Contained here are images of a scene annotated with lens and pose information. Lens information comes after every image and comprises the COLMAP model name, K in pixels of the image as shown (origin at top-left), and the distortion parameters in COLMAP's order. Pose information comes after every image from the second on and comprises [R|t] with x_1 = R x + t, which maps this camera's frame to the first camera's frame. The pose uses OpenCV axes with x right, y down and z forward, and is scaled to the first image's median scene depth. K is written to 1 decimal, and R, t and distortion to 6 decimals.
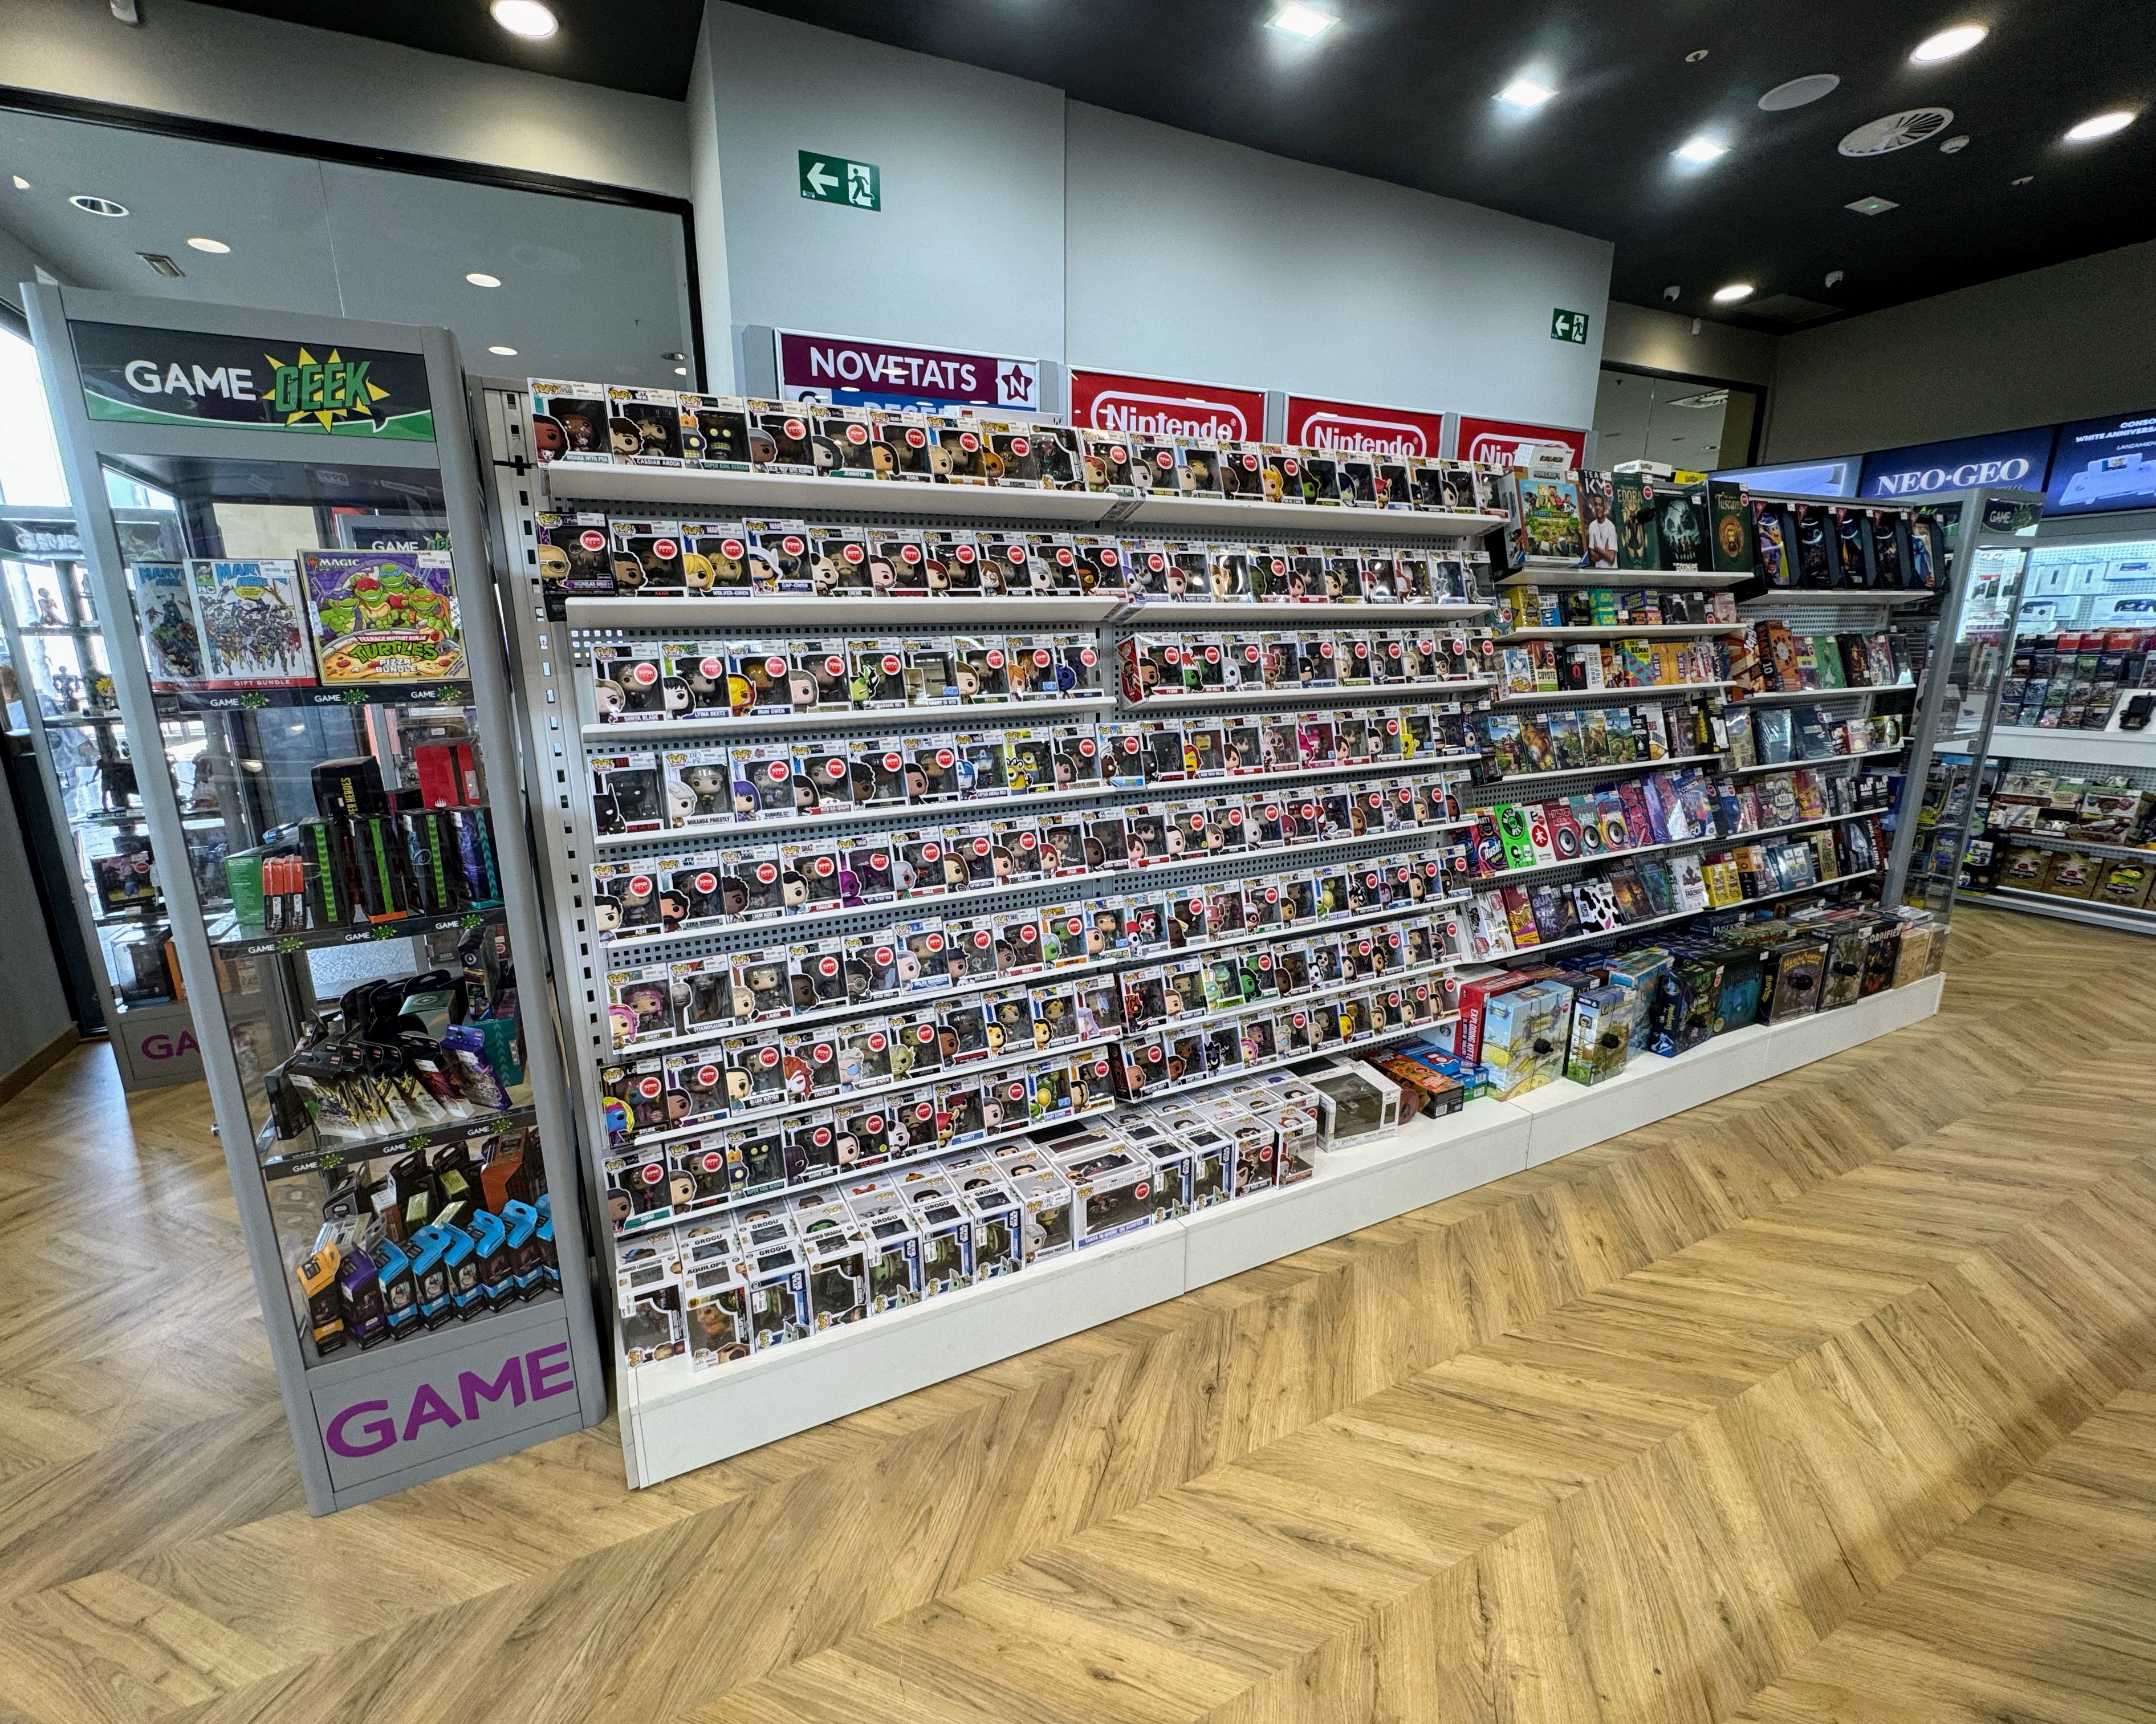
lens RADIAL K [[923.4, 0, 1006.4], [0, 923.4, 858.5], [0, 0, 1]] dist [-0.003103, 0.000270]
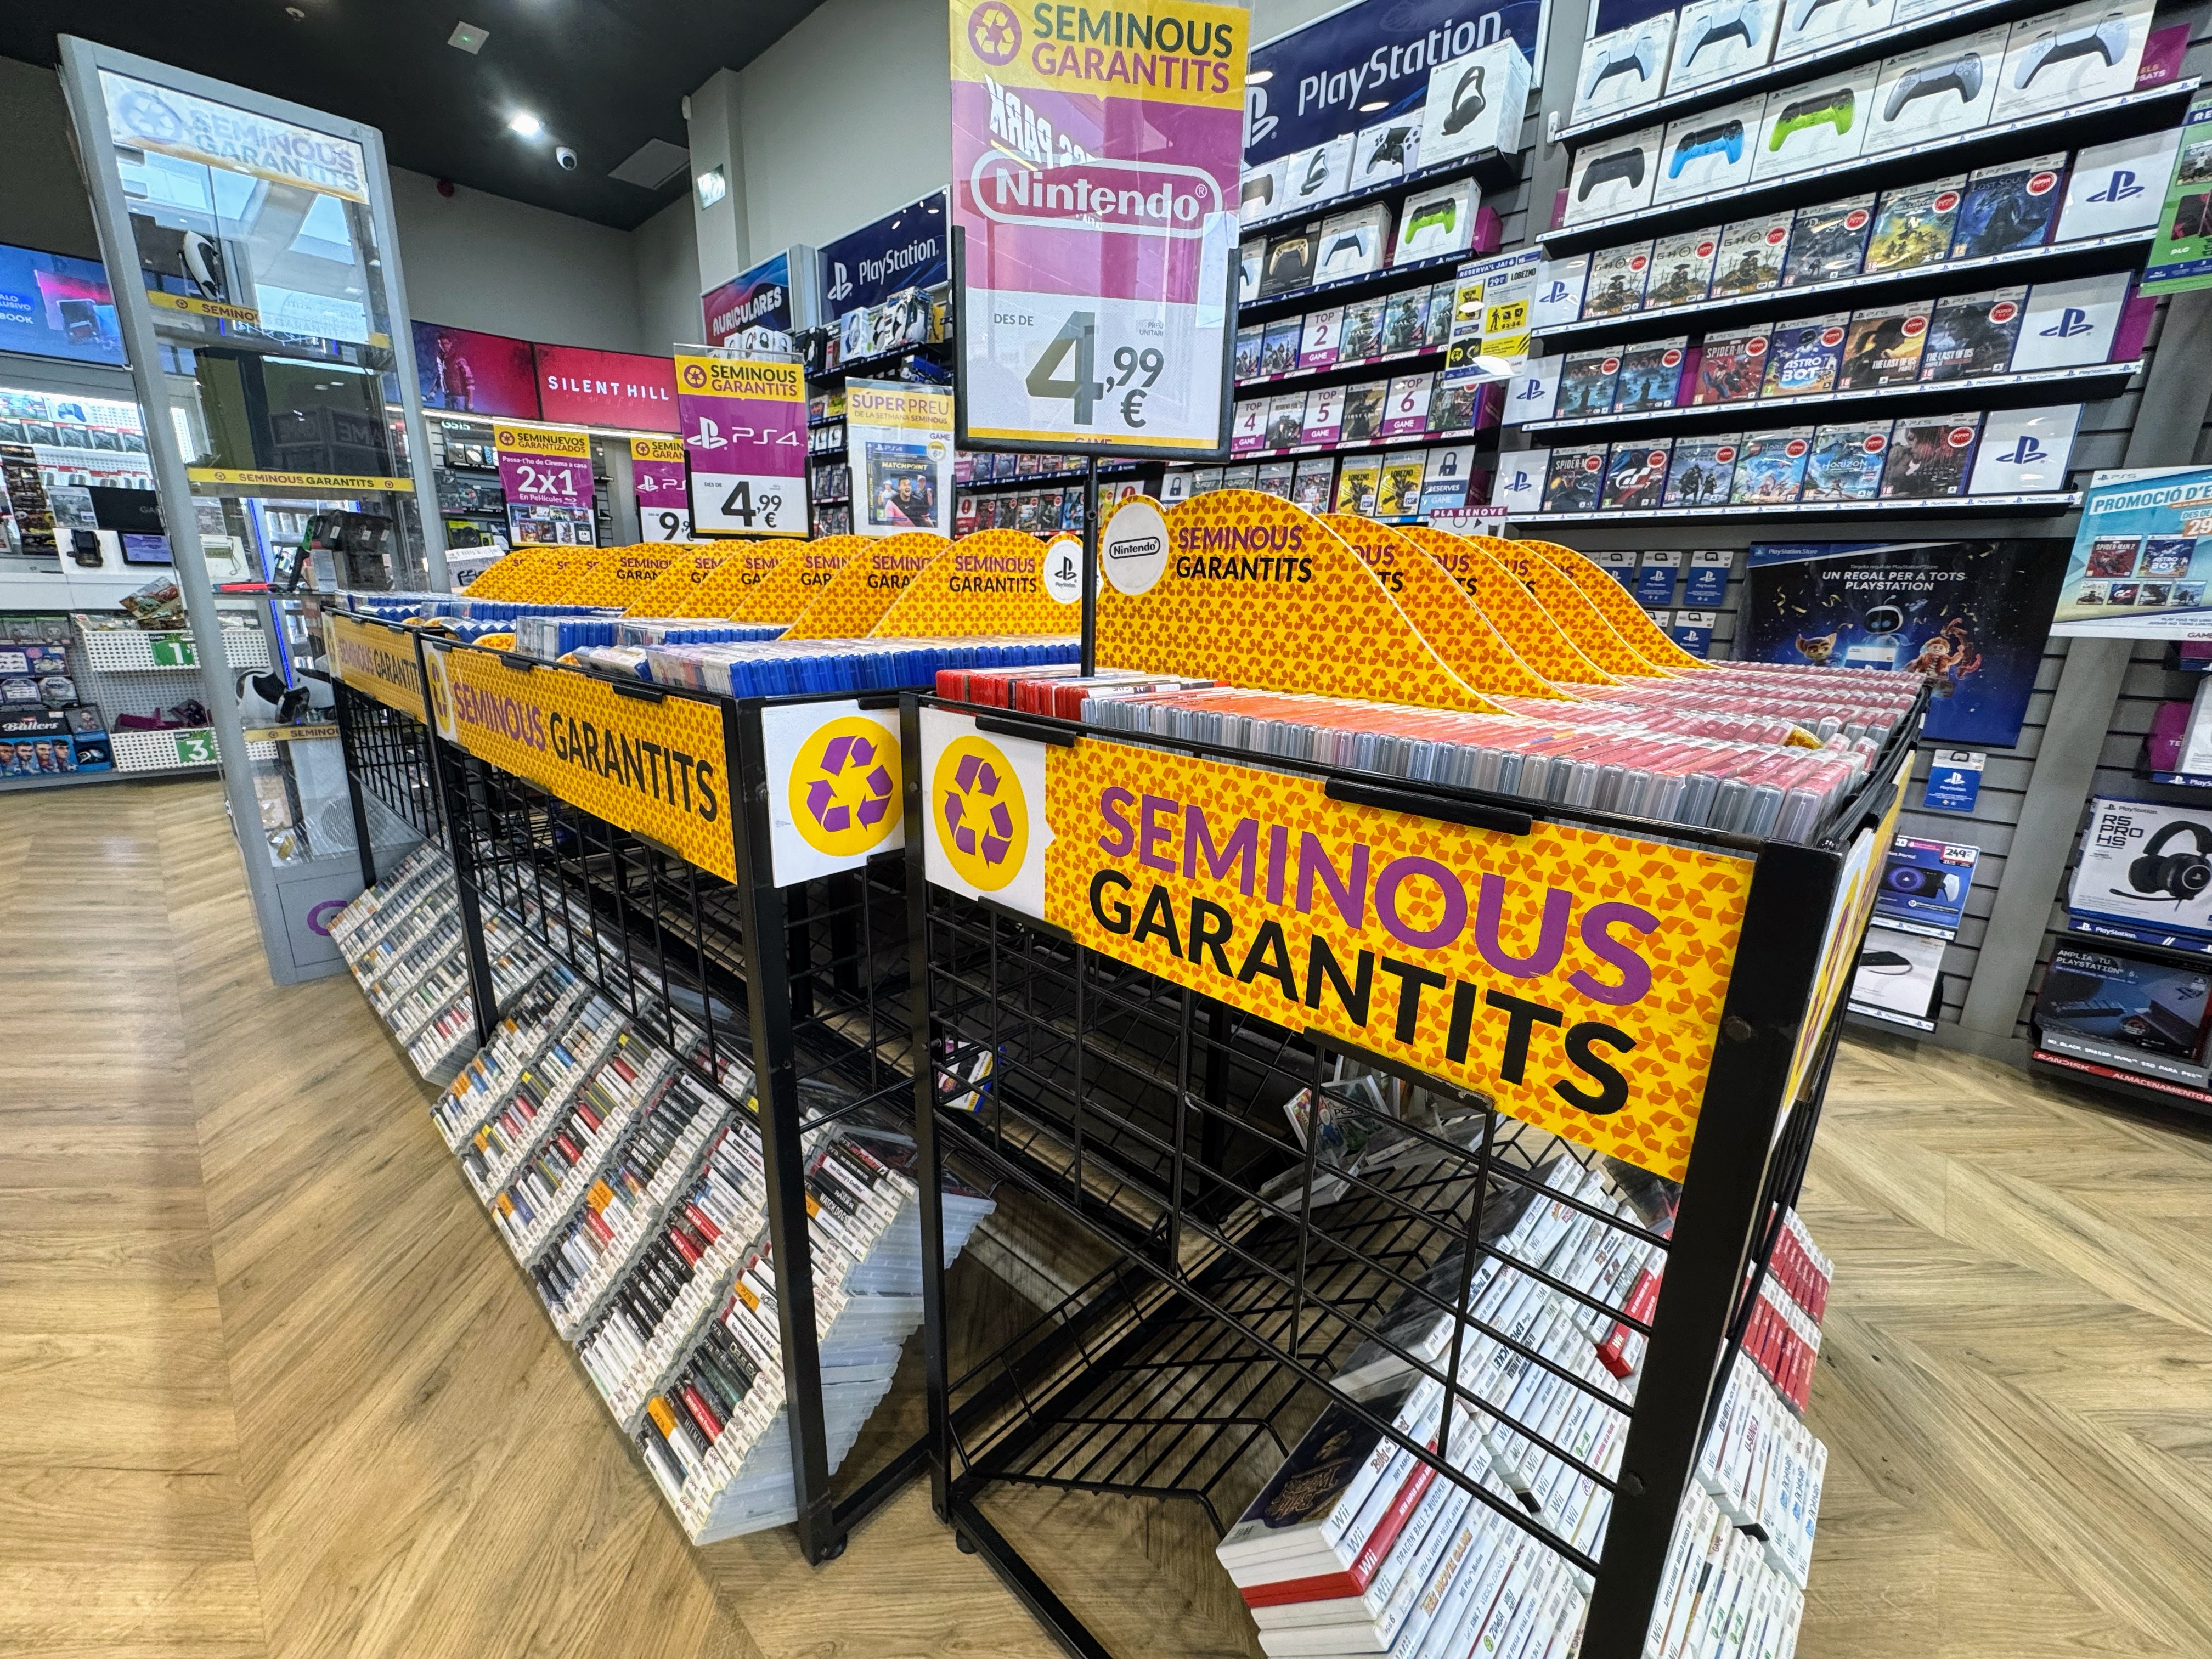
lens RADIAL K [[888.2, 0, 1100.5], [0, 888.2, 830.1], [0, 0, 1]] dist [-0.005148, 0.000924]
pose [[-0.375366, -0.226818, 0.898696, 0.113498], [0.196835, 0.927973, 0.316421, 0.164561], [-0.905735, 0.295669, -0.303684, 0.292752]]
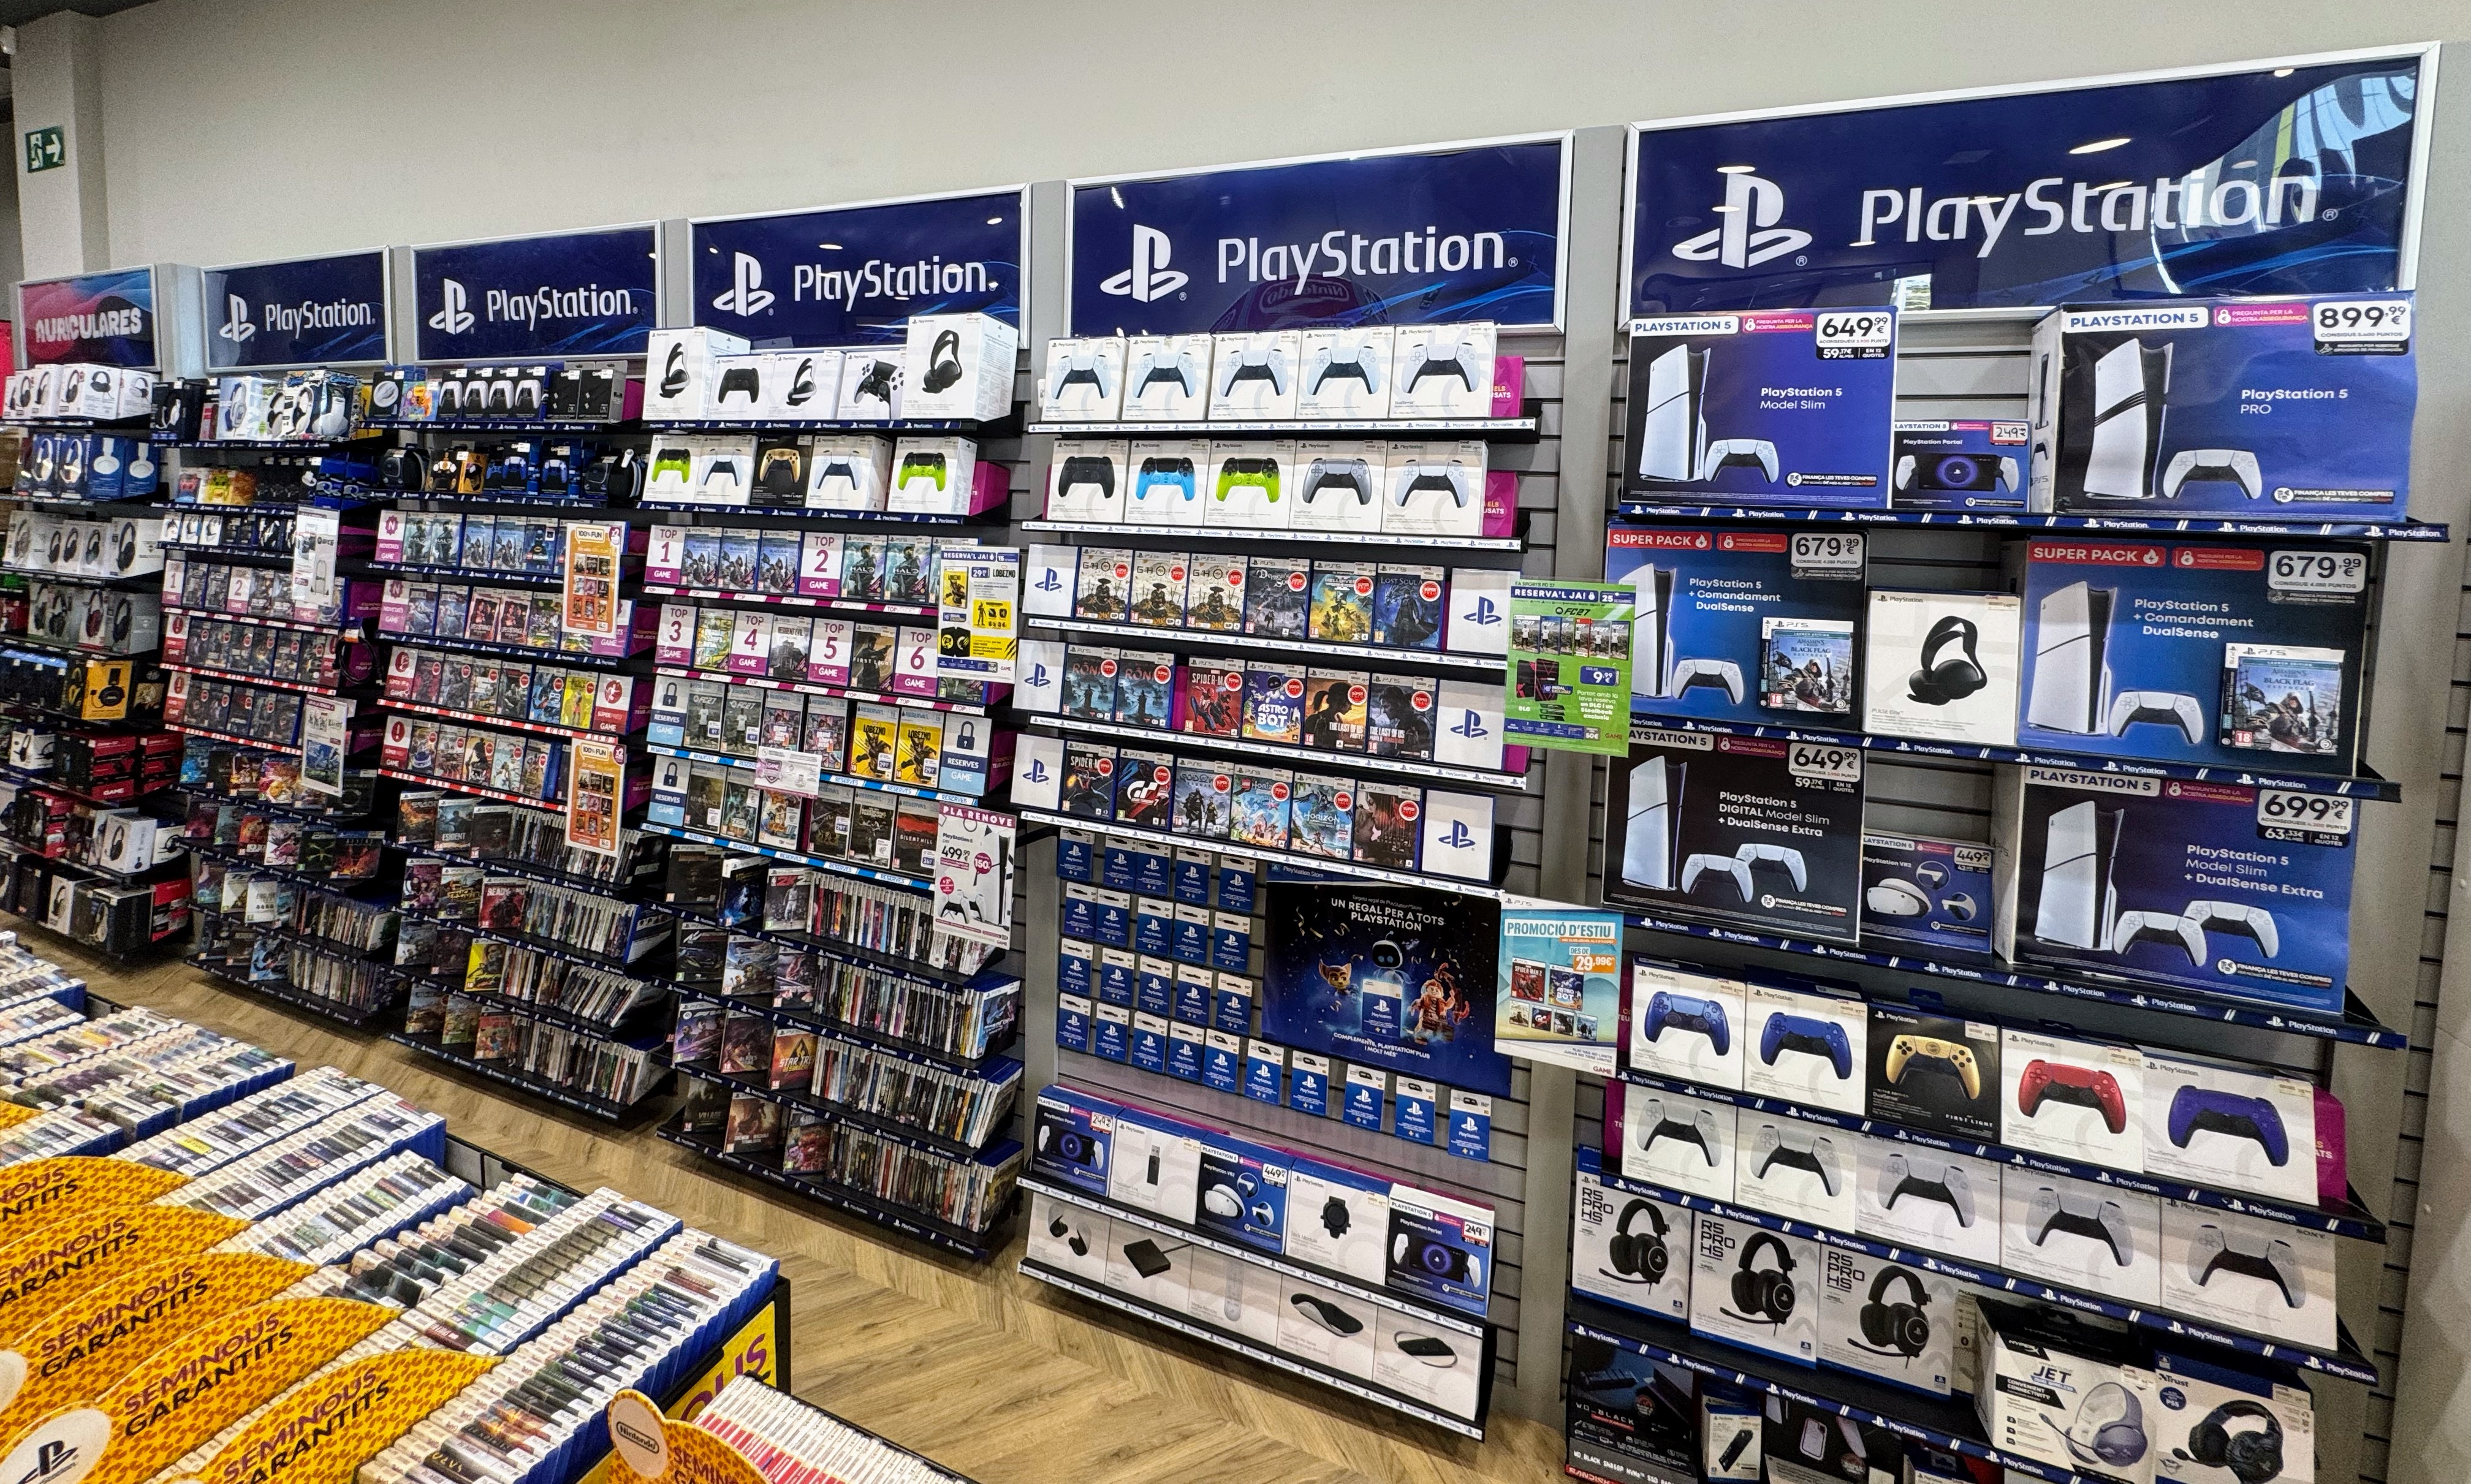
lens RADIAL K [[989.4, 0, 1232.6], [0, 989.4, 557.8], [0, 0, 1]] dist [-0.003447, 0.000470]
pose [[-0.692591, -0.049849, 0.719606, 0.108868], [0.152297, 0.965015, 0.213428, -0.188567], [-0.705070, 0.257412, -0.660769, -0.130676]]
